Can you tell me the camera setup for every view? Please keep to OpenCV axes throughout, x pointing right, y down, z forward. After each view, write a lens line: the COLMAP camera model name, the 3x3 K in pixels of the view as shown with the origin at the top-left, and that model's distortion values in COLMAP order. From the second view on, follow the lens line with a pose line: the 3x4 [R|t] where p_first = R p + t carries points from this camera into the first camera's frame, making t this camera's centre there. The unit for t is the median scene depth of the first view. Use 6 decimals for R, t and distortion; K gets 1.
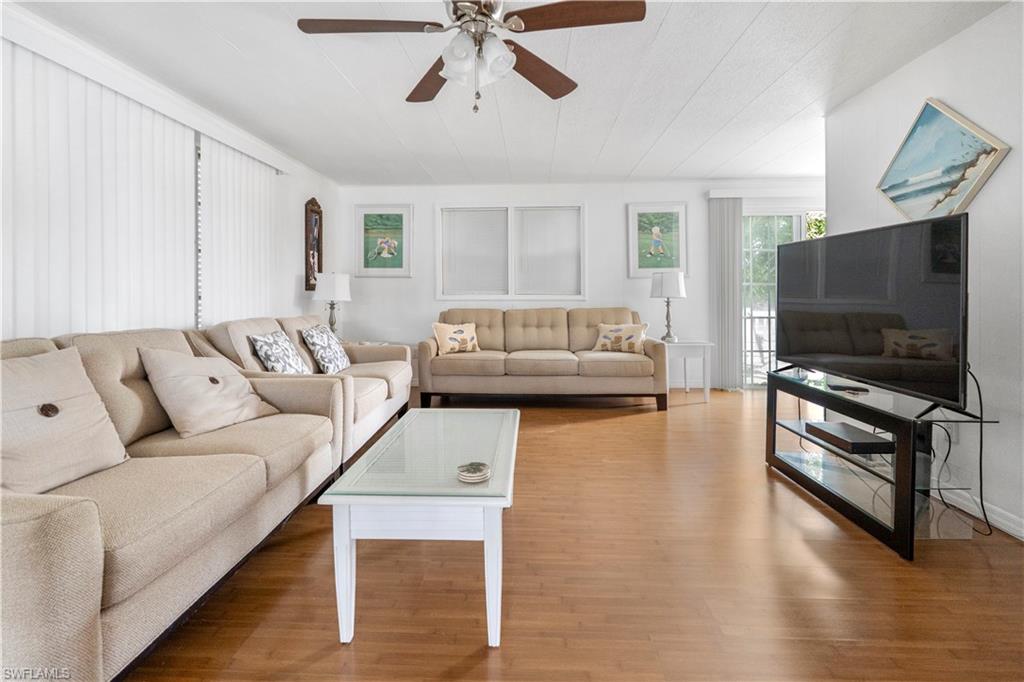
lens RADIAL K [[461.3, 0, 513.7], [0, 461.3, 285.9], [0, 0, 1]] dist [0.002825, -0.000002]
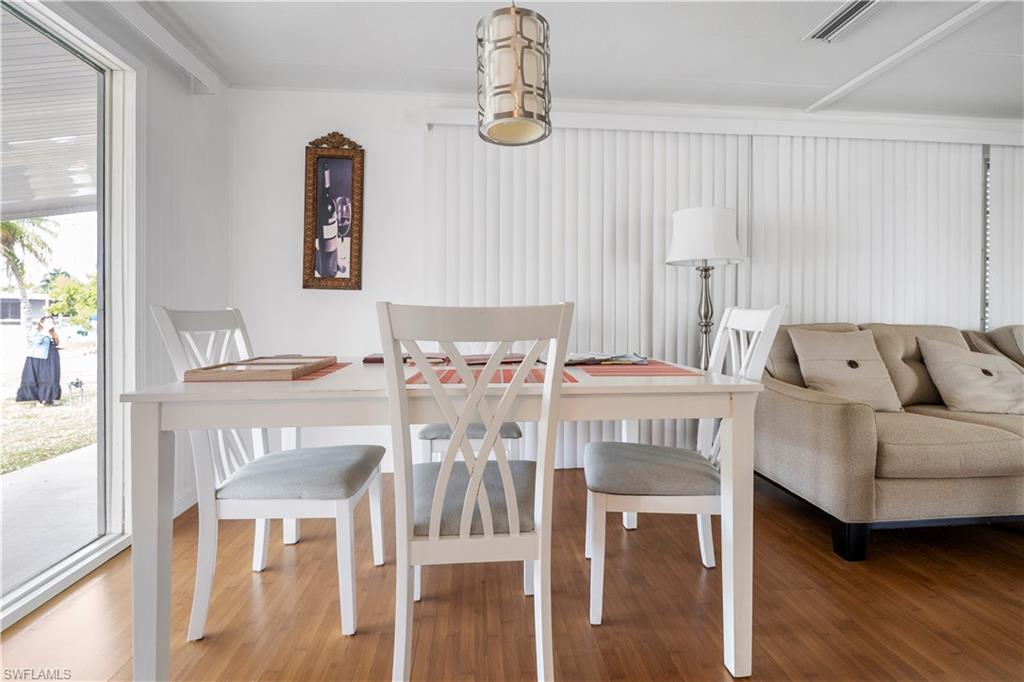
lens RADIAL K [[463.0, 0, 507.7], [0, 463.0, 326.1], [0, 0, 1]] dist [0.000061, -0.000236]
pose [[0.122106, 0.021771, -0.992278, 0.317711], [-0.003875, 0.999762, 0.021459, 0.082973], [0.992509, 0.001225, 0.122162, -0.276541]]
